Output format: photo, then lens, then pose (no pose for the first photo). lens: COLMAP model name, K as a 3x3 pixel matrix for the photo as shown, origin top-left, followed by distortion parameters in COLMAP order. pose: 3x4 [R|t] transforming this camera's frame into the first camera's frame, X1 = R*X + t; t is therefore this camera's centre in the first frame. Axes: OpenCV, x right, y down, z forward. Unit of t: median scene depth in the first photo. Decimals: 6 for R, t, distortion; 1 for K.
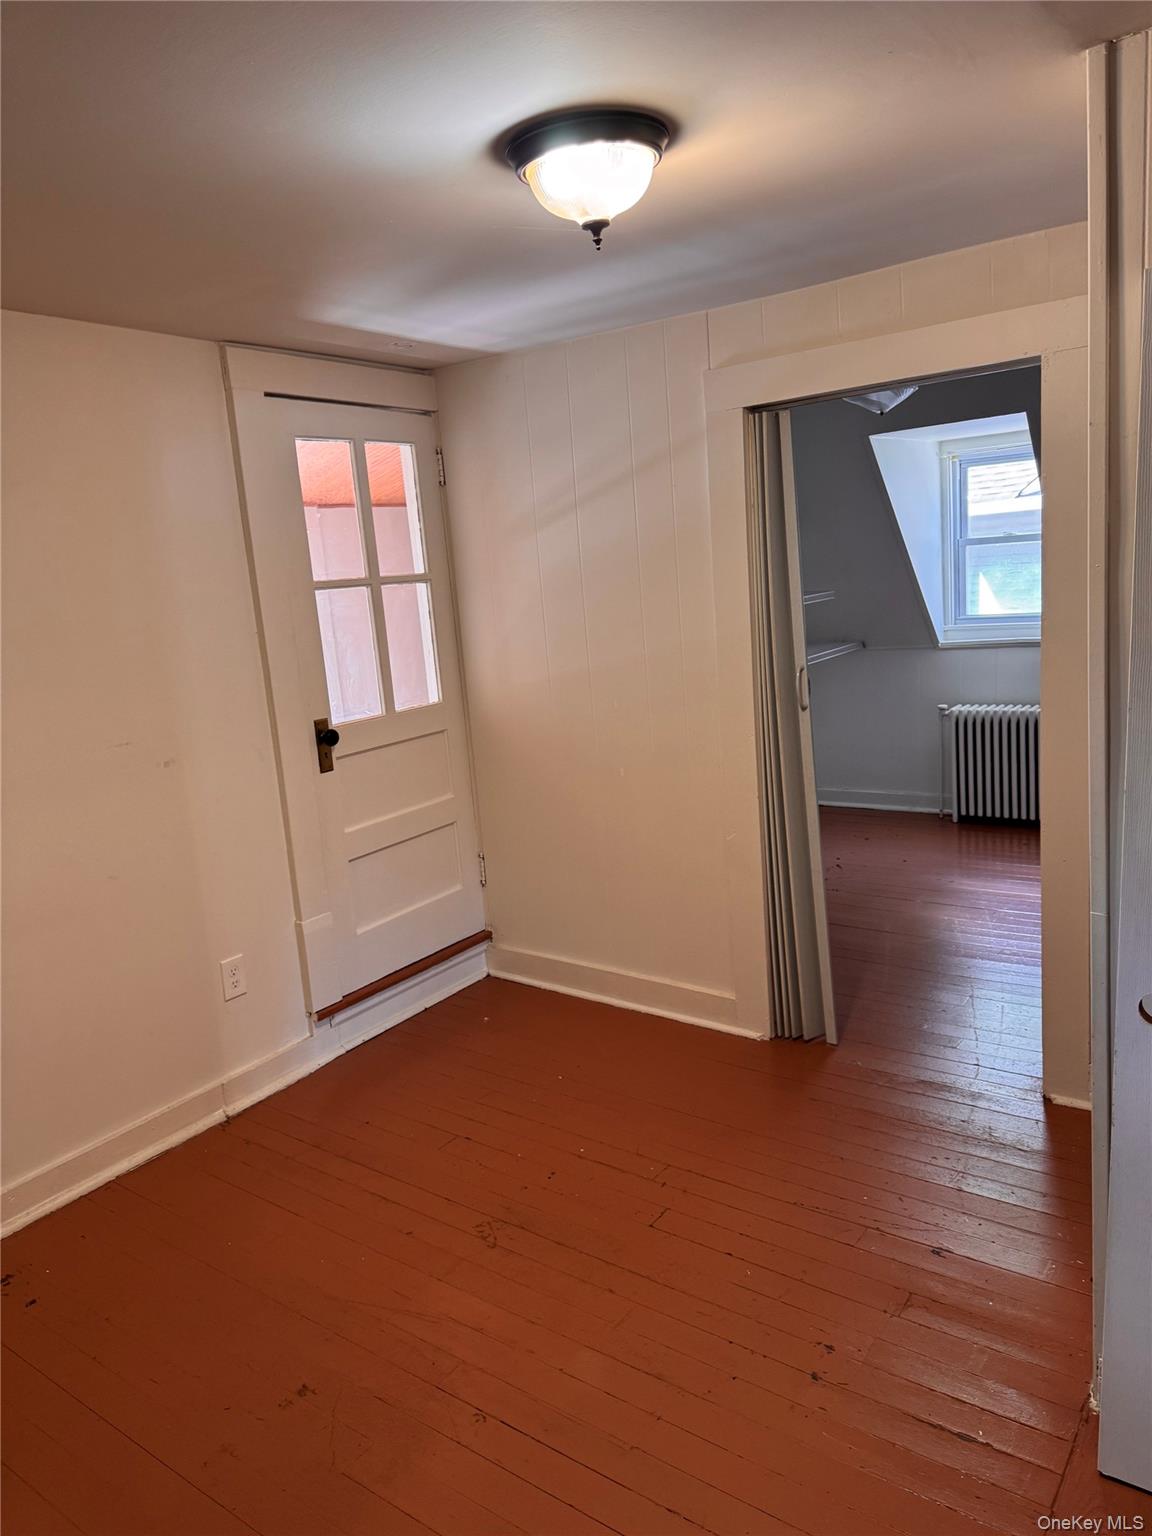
lens RADIAL K [[1095.4, 0, 571.7], [0, 1095.4, 765.3], [0, 0, 1]] dist [0.058330, -0.054482]
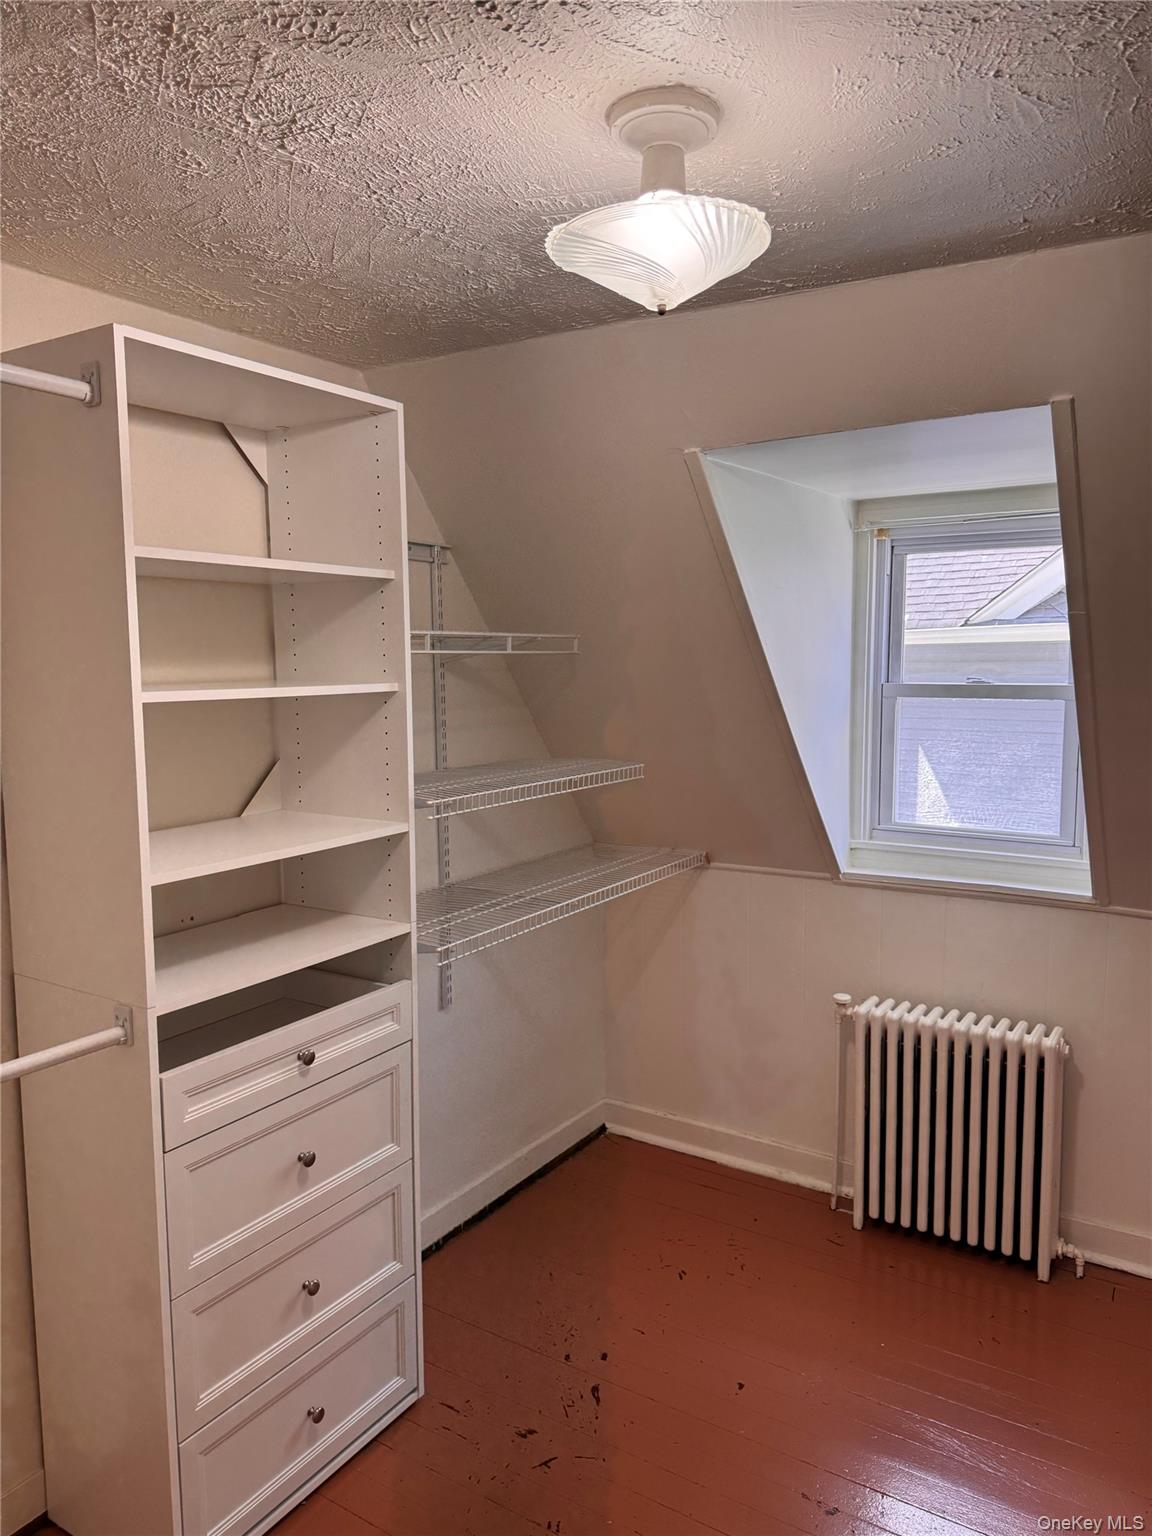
lens RADIAL K [[1095.4, 0, 576.6], [0, 1095.4, 771.5], [0, 0, 1]] dist [0.058330, -0.054482]
pose [[0.995683, 0.070332, 0.060578, 0.171074], [-0.065095, 0.994297, -0.084480, -0.106349], [-0.066174, 0.080172, 0.994582, 0.477728]]
